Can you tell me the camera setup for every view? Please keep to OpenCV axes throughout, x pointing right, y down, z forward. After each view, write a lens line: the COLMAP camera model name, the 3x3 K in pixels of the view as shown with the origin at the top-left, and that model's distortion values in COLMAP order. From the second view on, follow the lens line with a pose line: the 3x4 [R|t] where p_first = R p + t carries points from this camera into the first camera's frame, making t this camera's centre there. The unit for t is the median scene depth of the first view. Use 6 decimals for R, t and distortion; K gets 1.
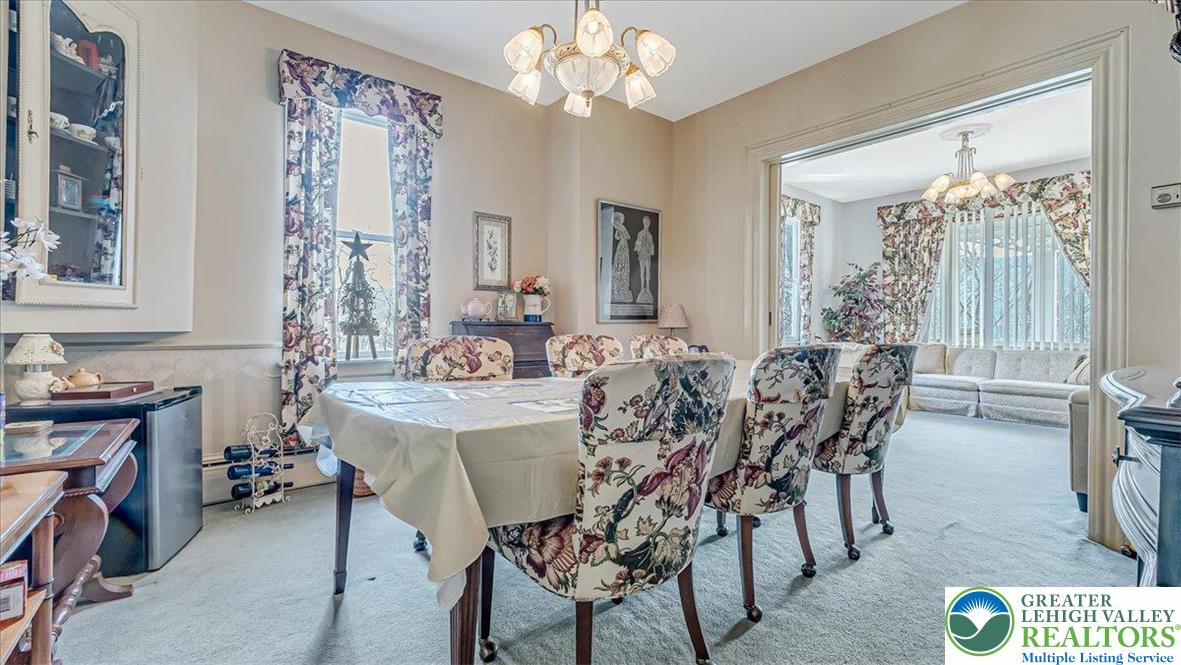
lens RADIAL K [[490.8, 0, 589.7], [0, 490.8, 316.1], [0, 0, 1]] dist [0.000968, 0.000087]
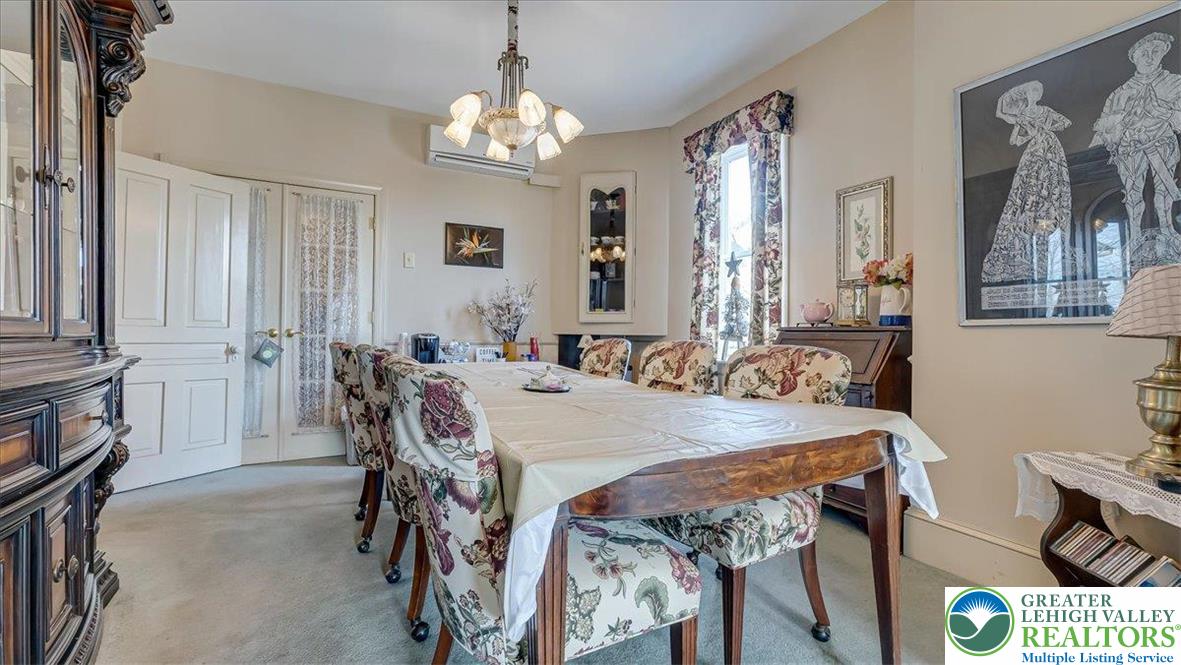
lens RADIAL K [[490.8, 0, 589.7], [0, 490.8, 316.1], [0, 0, 1]] dist [0.000968, 0.000087]
pose [[-0.168514, -0.037482, -0.984986, 0.714611], [0.014675, 0.999071, -0.040528, 0.022732], [0.985590, -0.021284, -0.167808, 0.840348]]
